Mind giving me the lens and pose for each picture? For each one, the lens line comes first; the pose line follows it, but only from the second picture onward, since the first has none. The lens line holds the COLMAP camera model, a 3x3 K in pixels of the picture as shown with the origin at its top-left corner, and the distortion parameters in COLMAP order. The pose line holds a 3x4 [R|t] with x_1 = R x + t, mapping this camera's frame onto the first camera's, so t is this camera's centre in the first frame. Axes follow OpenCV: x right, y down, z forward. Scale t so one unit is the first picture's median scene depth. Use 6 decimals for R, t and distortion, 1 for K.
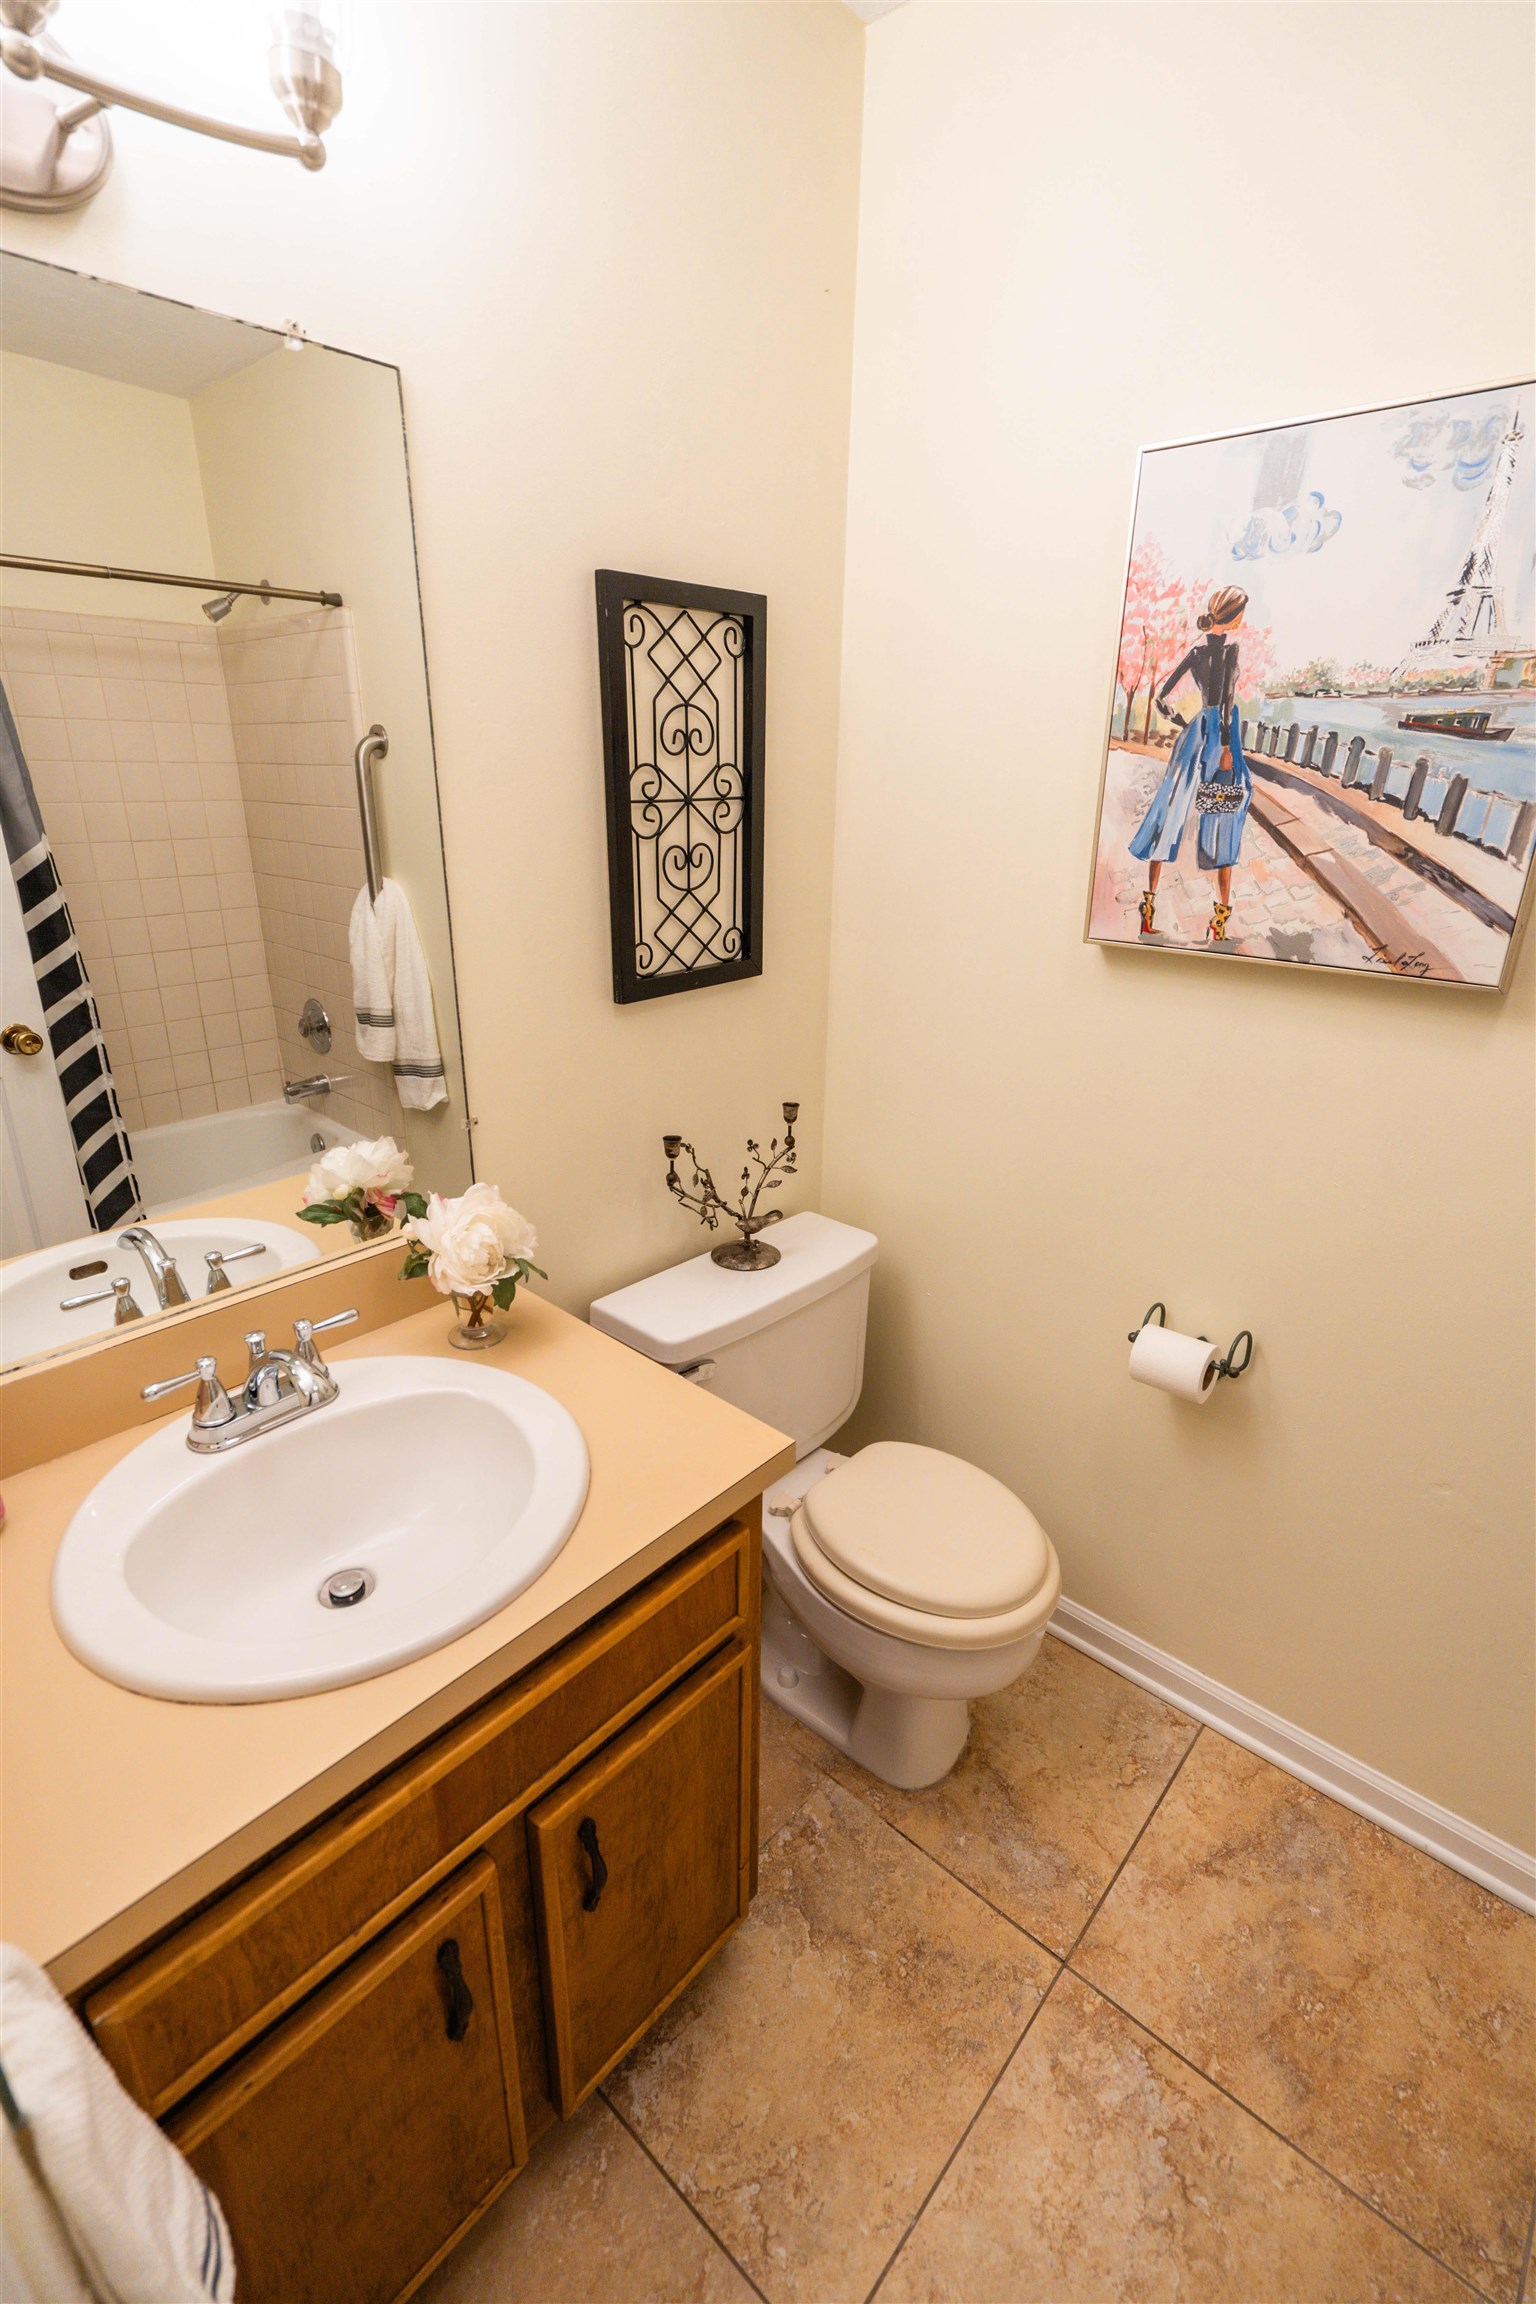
lens RADIAL K [[1036.8, 0, 766.7], [0, 1036.8, 1142.7], [0, 0, 1]] dist [-0.002243, 0.001039]
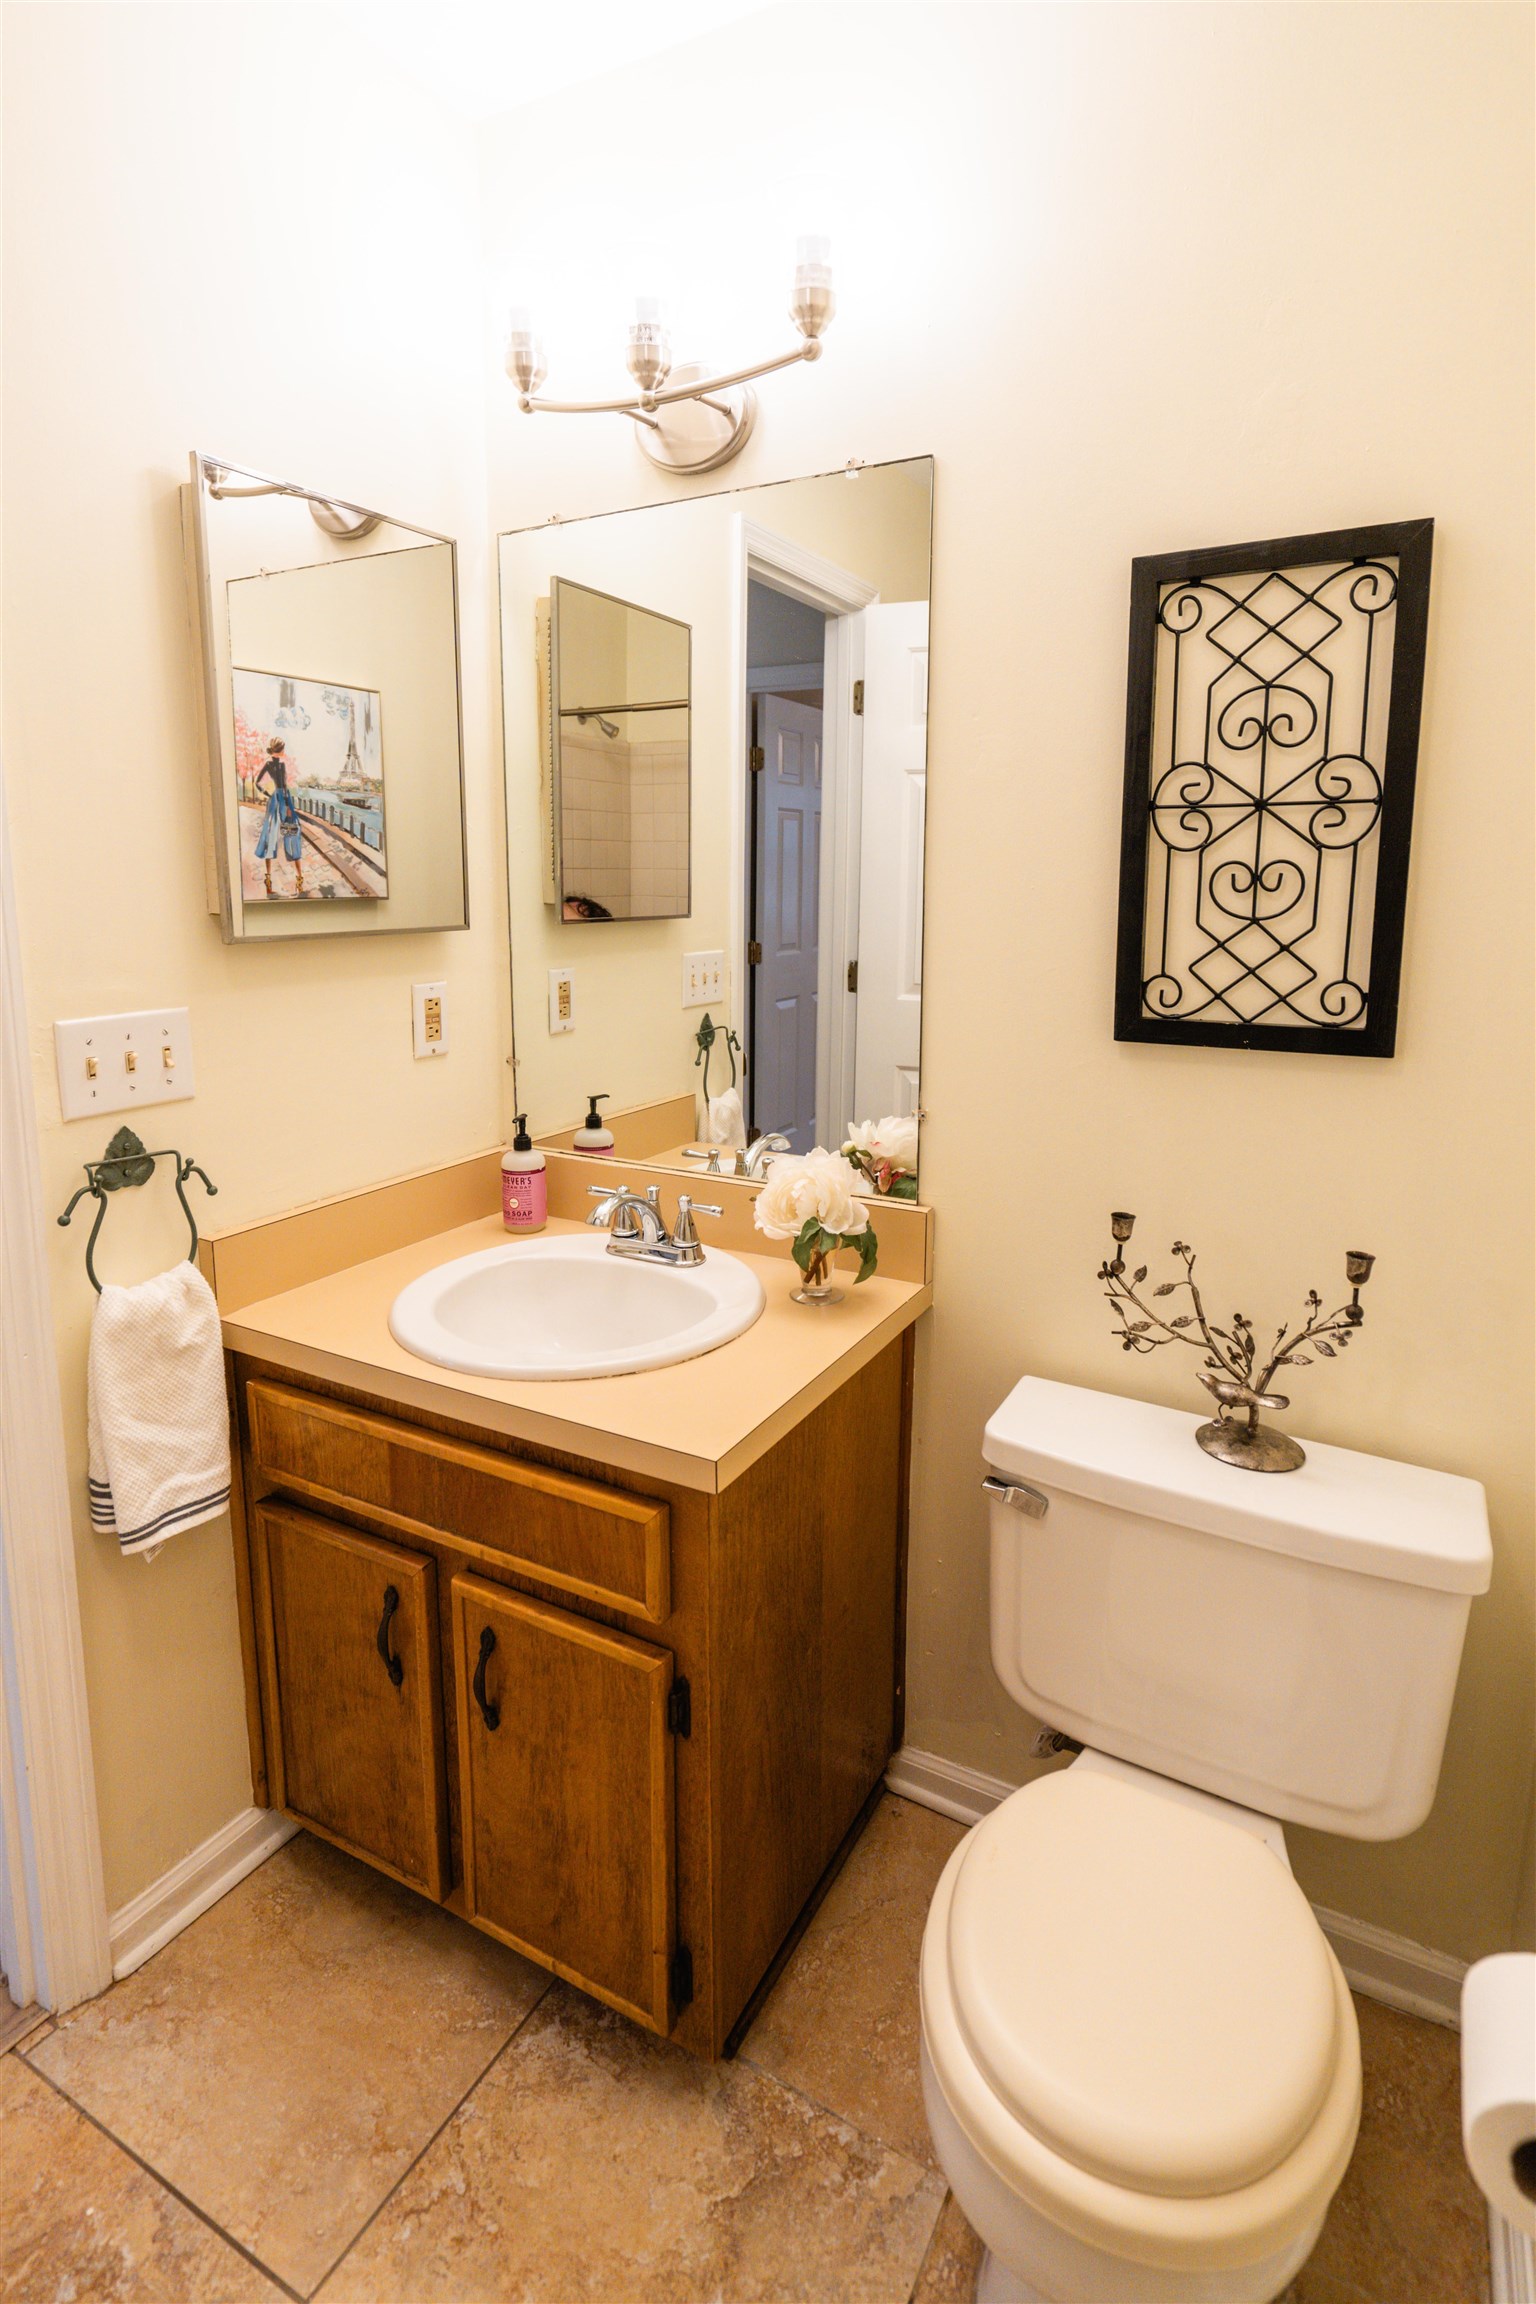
lens RADIAL K [[1140.4, 0, 772.8], [0, 1140.4, 1062.6], [0, 0, 1]] dist [0.001477, -0.000244]
pose [[0.230142, 0.139492, -0.963108, 0.702068], [-0.342981, 0.937797, 0.053868, -0.072239], [0.910713, 0.317930, 0.263670, 0.515292]]
